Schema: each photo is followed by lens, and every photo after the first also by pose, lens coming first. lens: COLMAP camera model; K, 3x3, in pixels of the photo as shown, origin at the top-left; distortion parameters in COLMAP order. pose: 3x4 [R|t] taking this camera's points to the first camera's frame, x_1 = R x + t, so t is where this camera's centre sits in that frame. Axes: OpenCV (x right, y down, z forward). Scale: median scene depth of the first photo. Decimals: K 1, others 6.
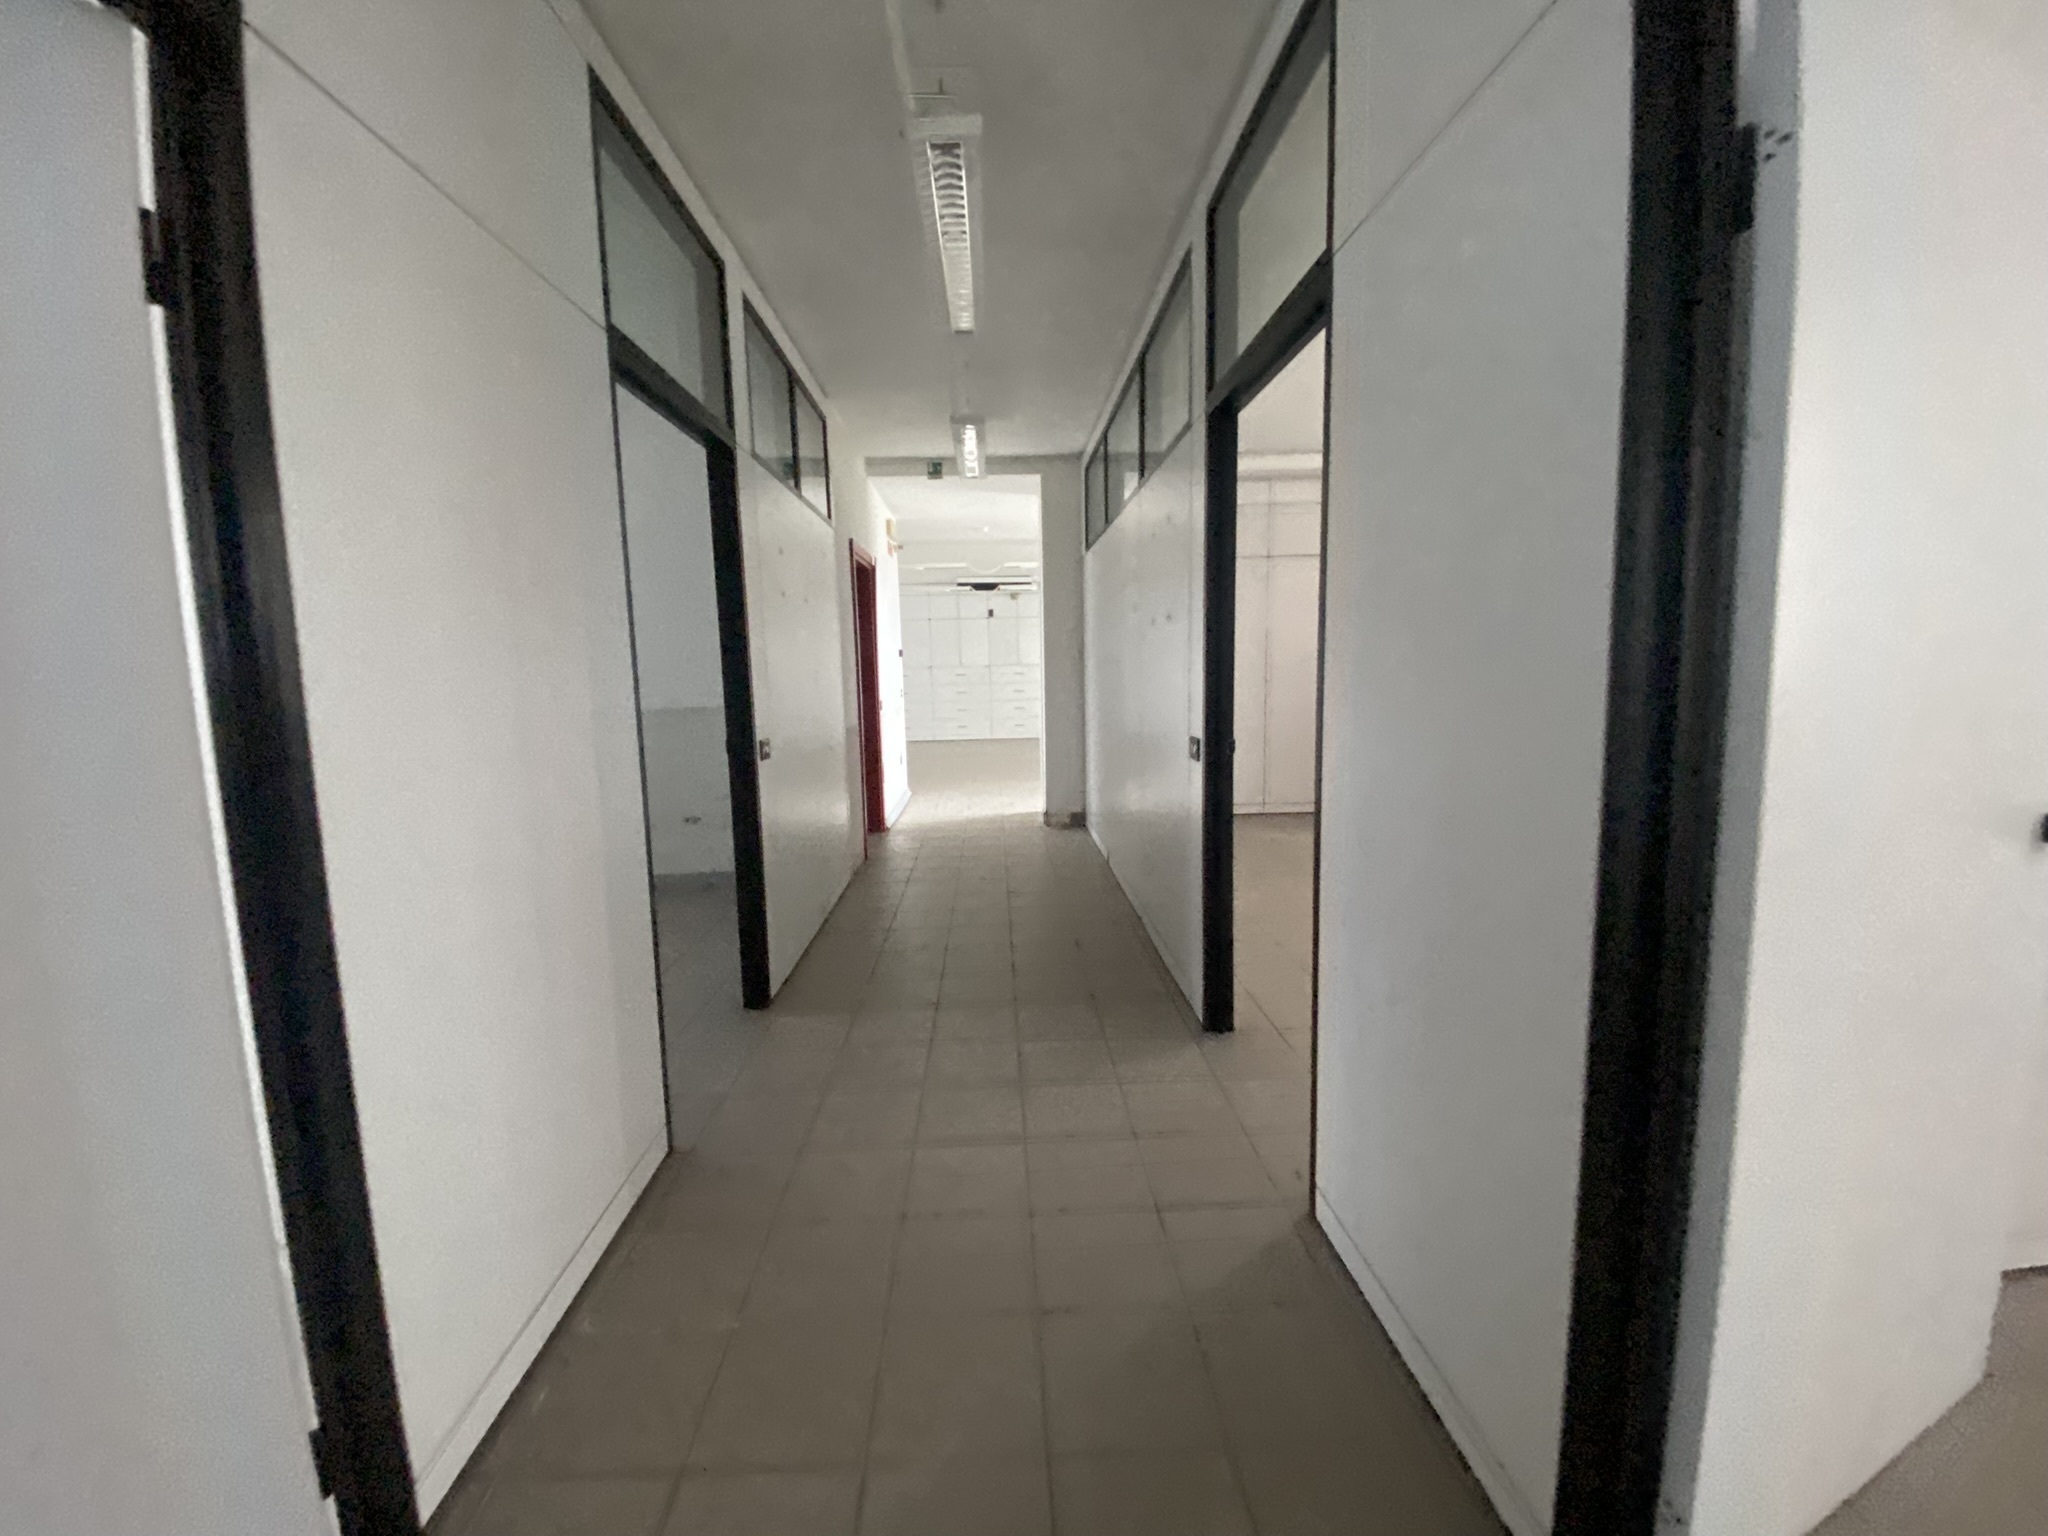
lens RADIAL K [[831.4, 0, 1006.9], [0, 831.4, 769.2], [0, 0, 1]] dist [0.001563, -0.000023]
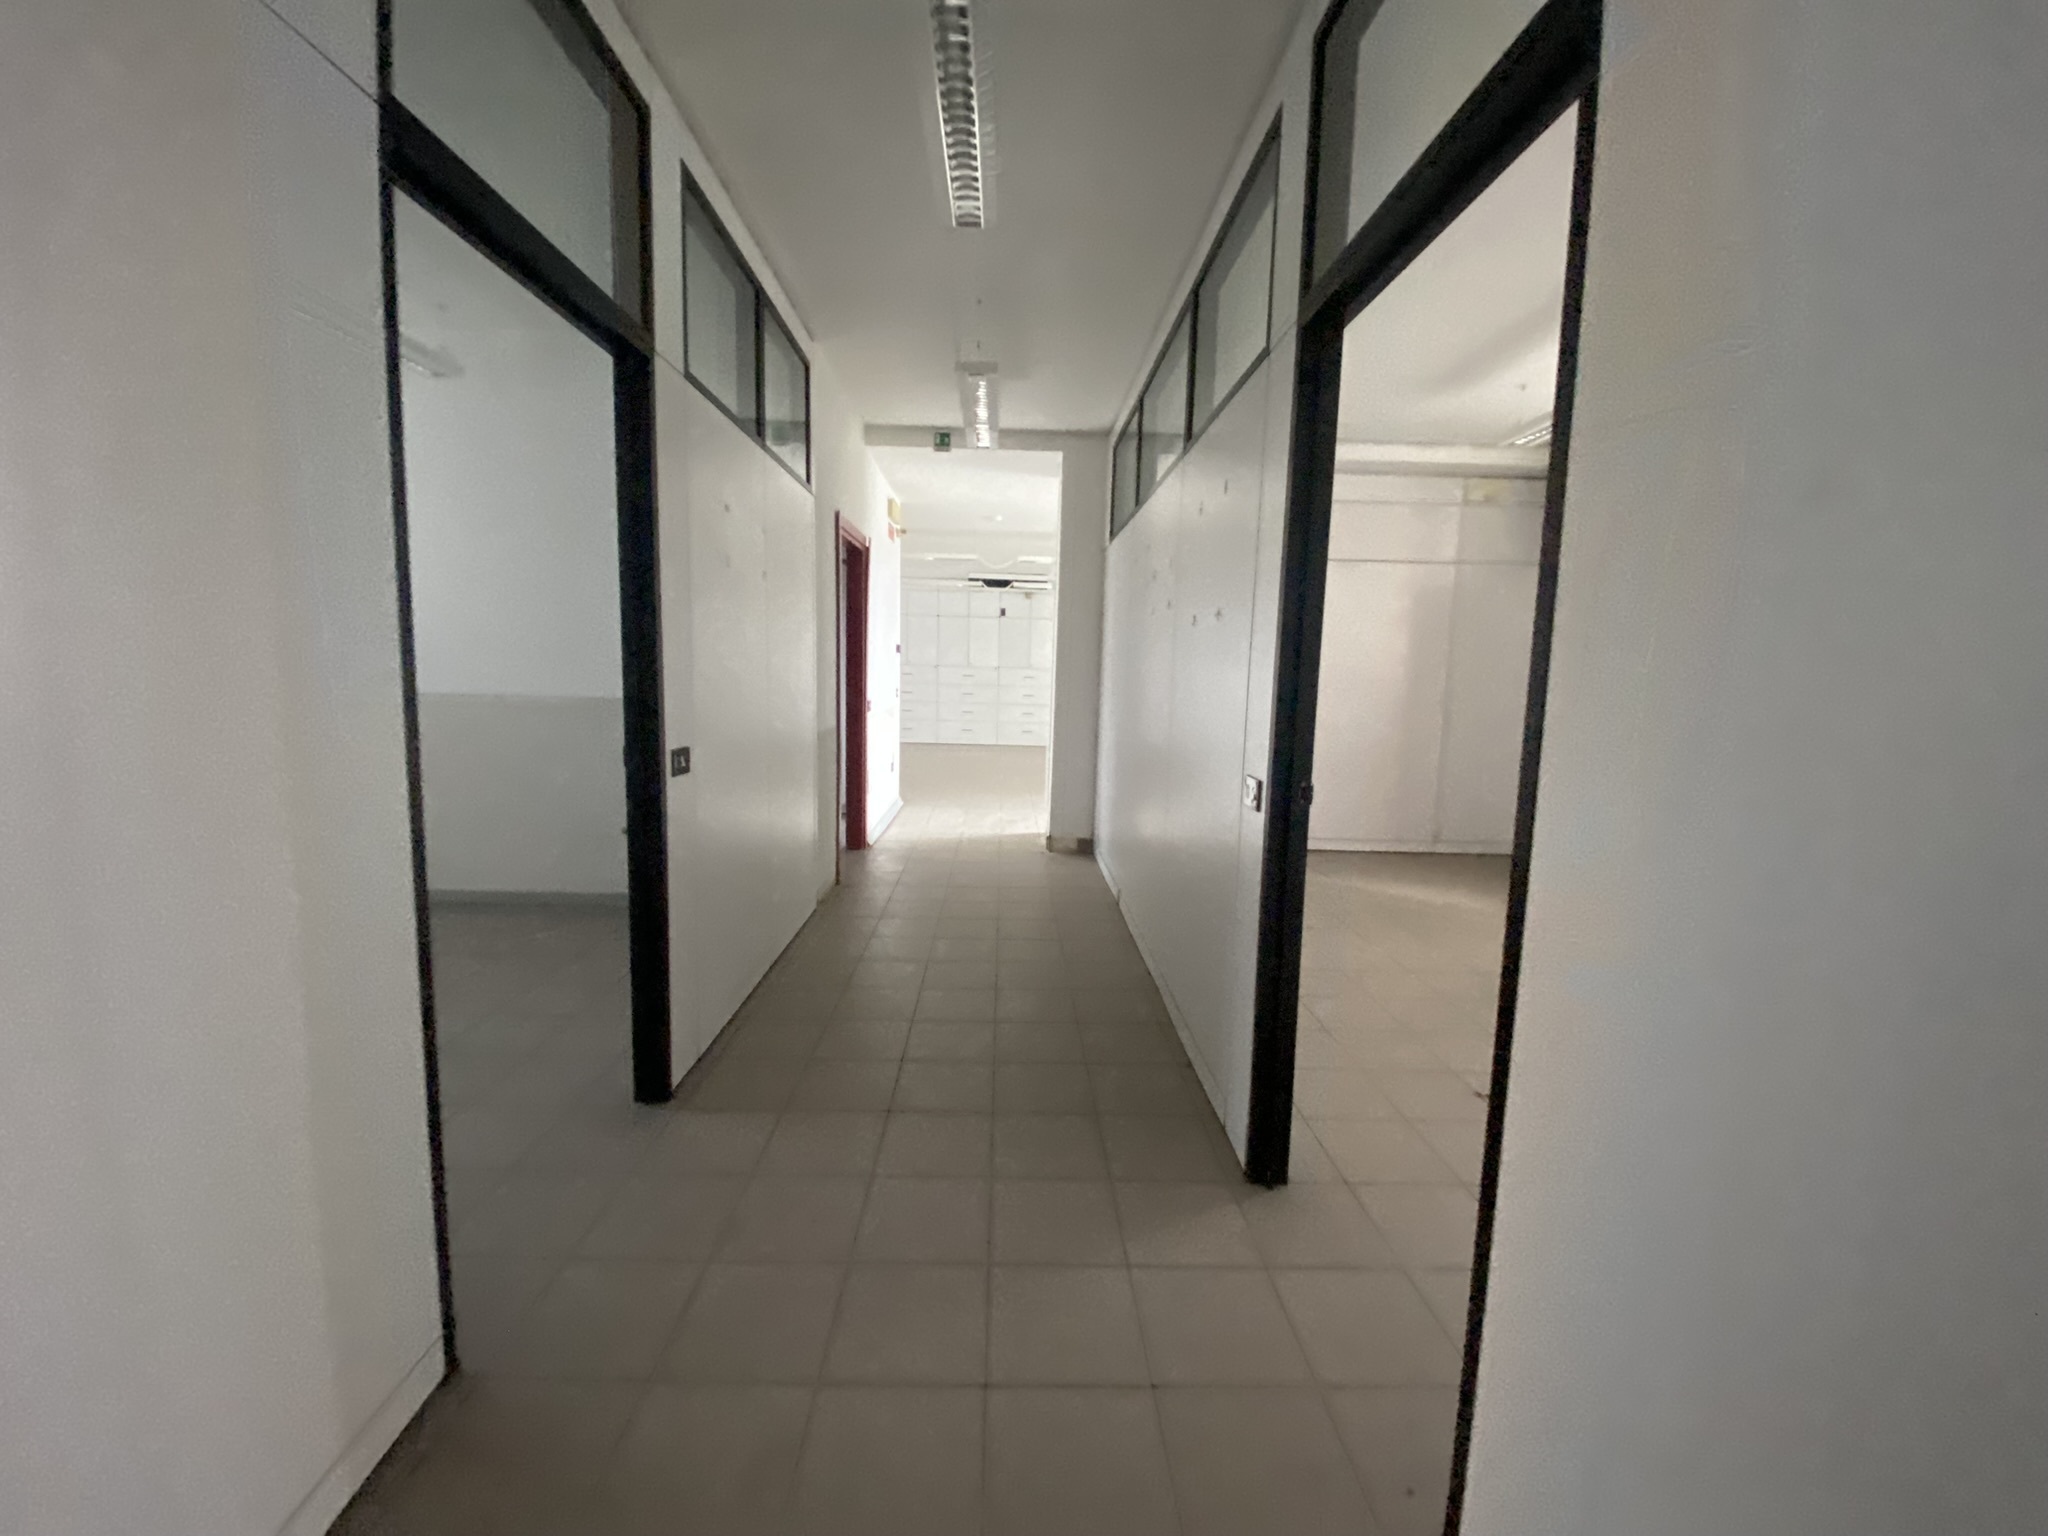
lens RADIAL K [[784.3, 0, 1024.0], [0, 784.3, 768.0], [0, 0, 1]] dist [-0.042647, 0.000012]
pose [[0.998694, 0.050320, 0.008848, 0.010519], [-0.050334, 0.998732, 0.001314, -0.022893], [-0.008771, -0.001757, 0.999960, 0.193631]]
